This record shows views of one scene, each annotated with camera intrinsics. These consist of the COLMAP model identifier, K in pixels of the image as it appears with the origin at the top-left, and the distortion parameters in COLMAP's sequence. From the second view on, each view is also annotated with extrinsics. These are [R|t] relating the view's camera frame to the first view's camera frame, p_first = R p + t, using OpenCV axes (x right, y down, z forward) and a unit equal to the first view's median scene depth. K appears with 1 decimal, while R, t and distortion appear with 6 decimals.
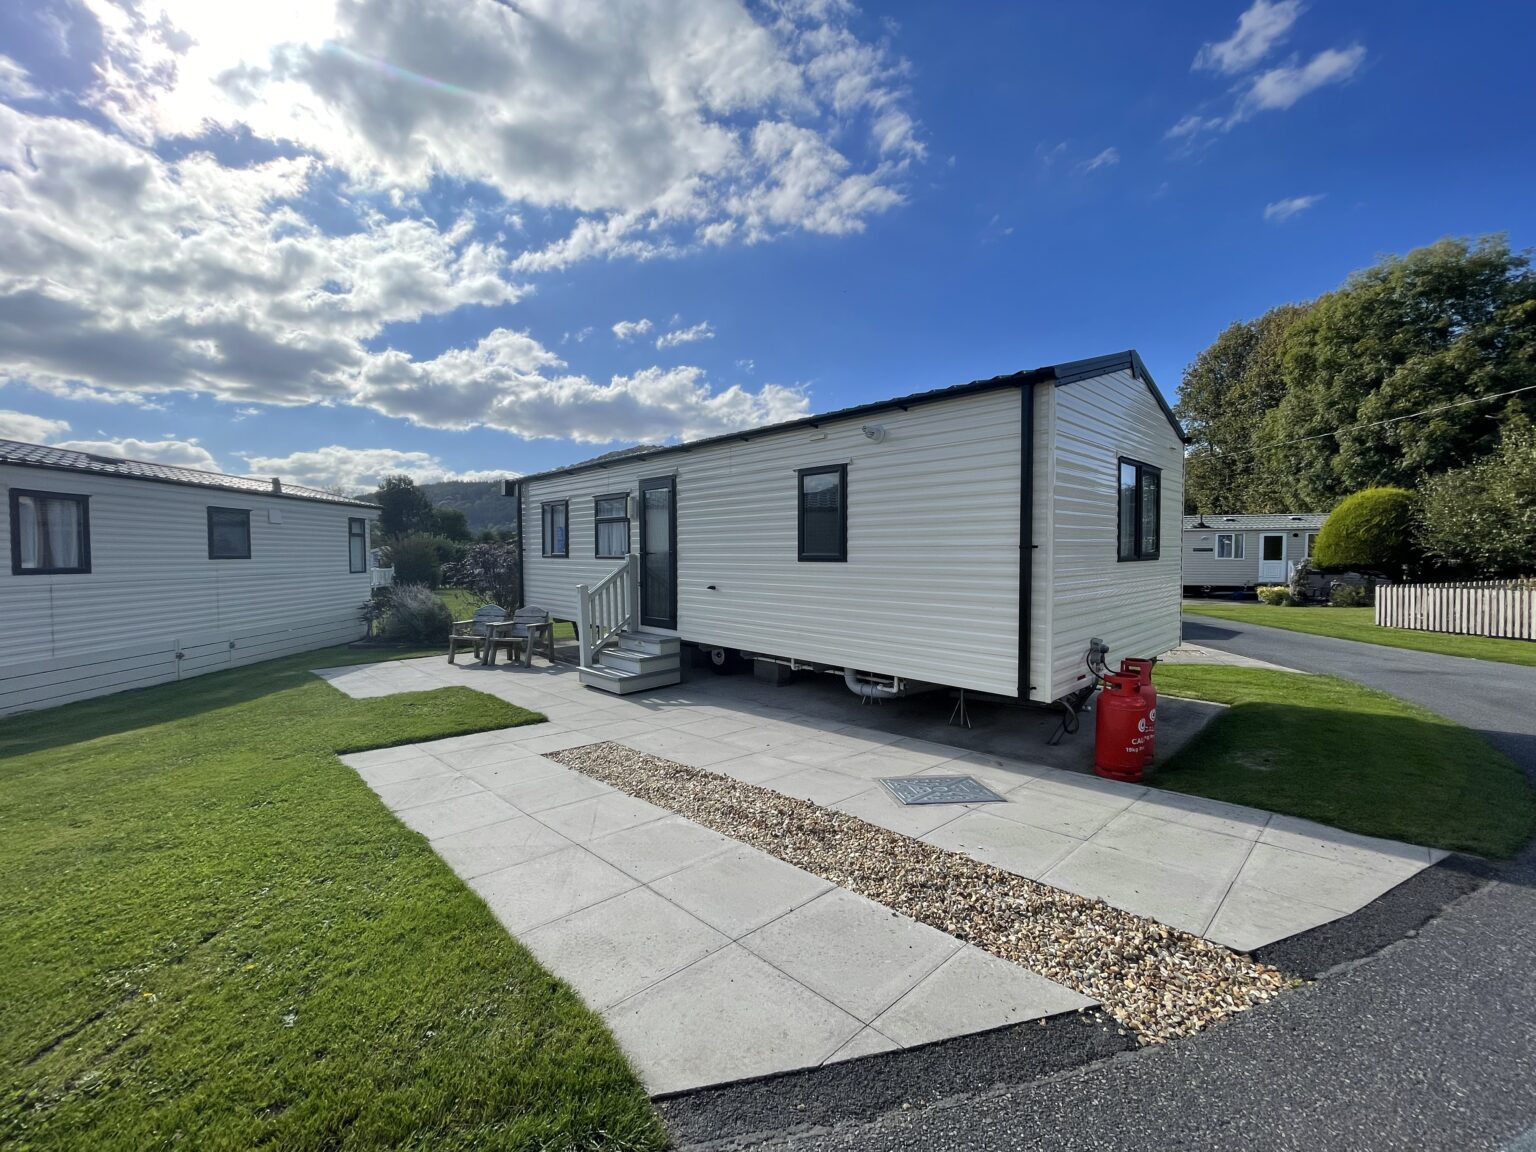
lens RADIAL K [[621.8, 0, 769.5], [0, 621.8, 570.1], [0, 0, 1]] dist [0.000216, -0.000615]
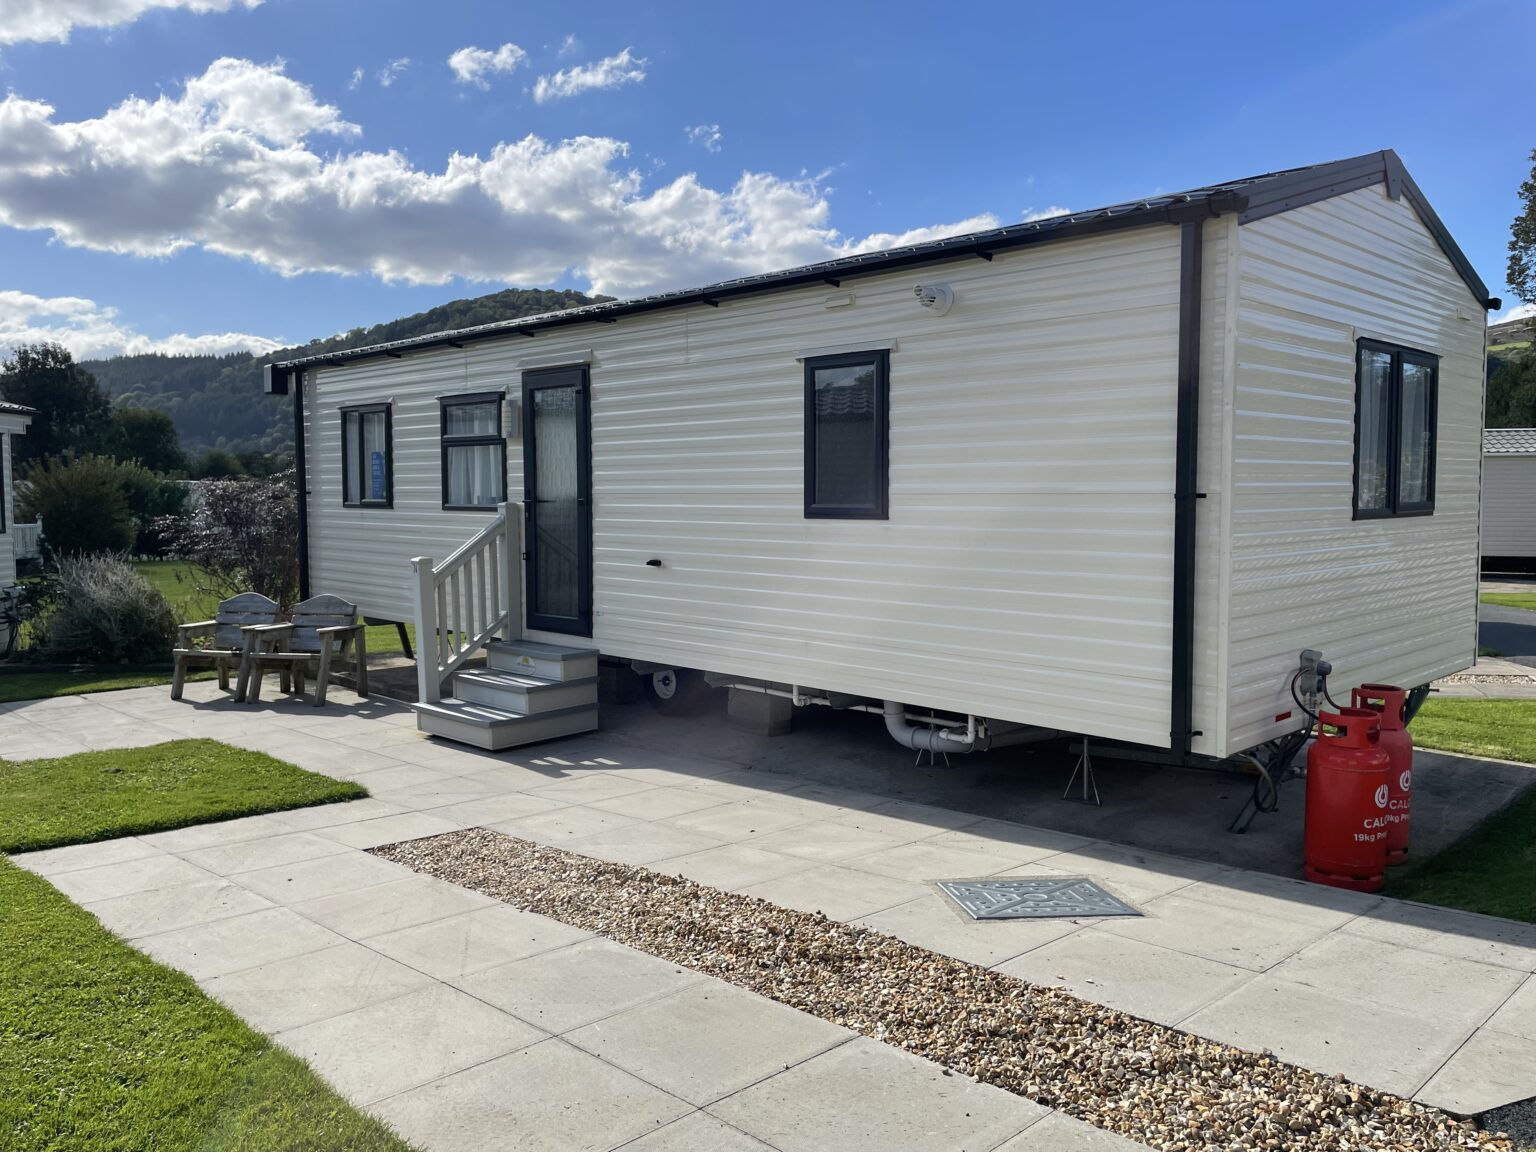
lens RADIAL K [[1160.0, 0, 777.2], [0, 1160.0, 552.0], [0, 0, 1]] dist [0.060328, -0.045408]
pose [[0.999827, 0.000325, 0.018619, 0.000872], [-0.000725, 0.999770, 0.021439, -0.007511], [-0.018608, -0.021449, 0.999597, -0.108605]]
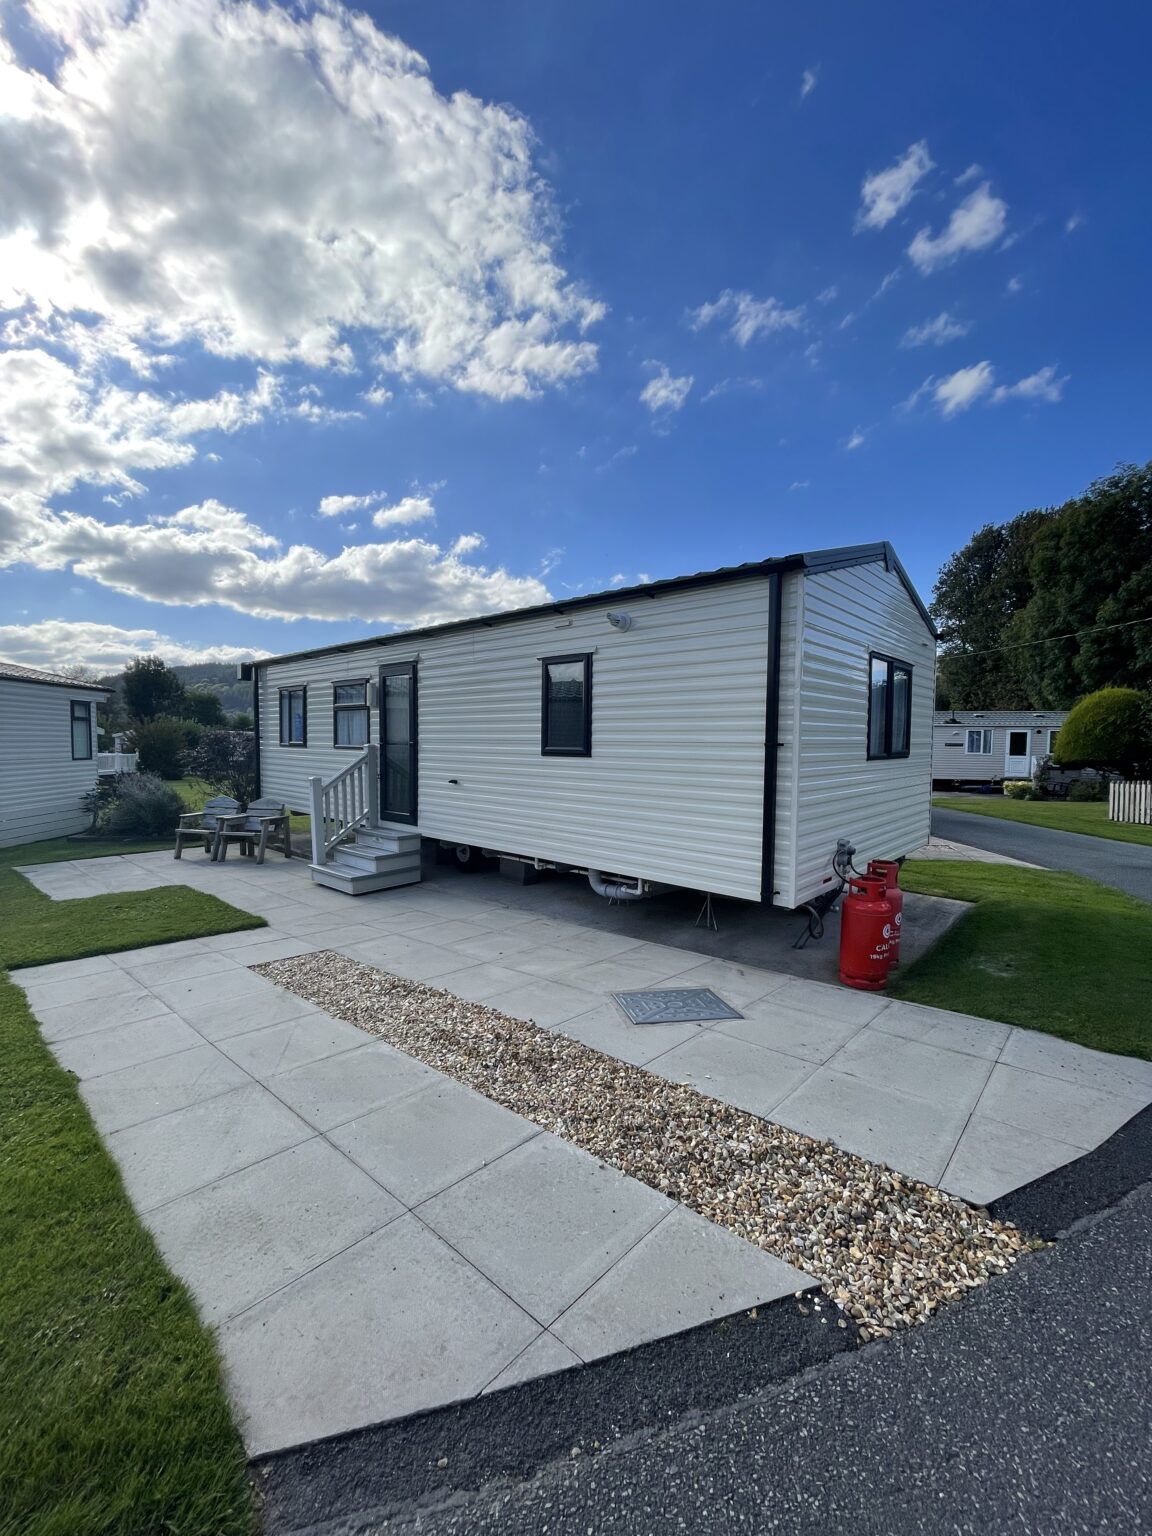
lens RADIAL K [[621.8, 0, 578.6], [0, 621.8, 768.3], [0, 0, 1]] dist [0.000216, -0.000615]
pose [[0.997723, 0.009561, 0.066763, 0.054622], [-0.010521, 0.999846, 0.014039, -0.011592], [-0.066618, -0.014709, 0.997670, 0.070698]]
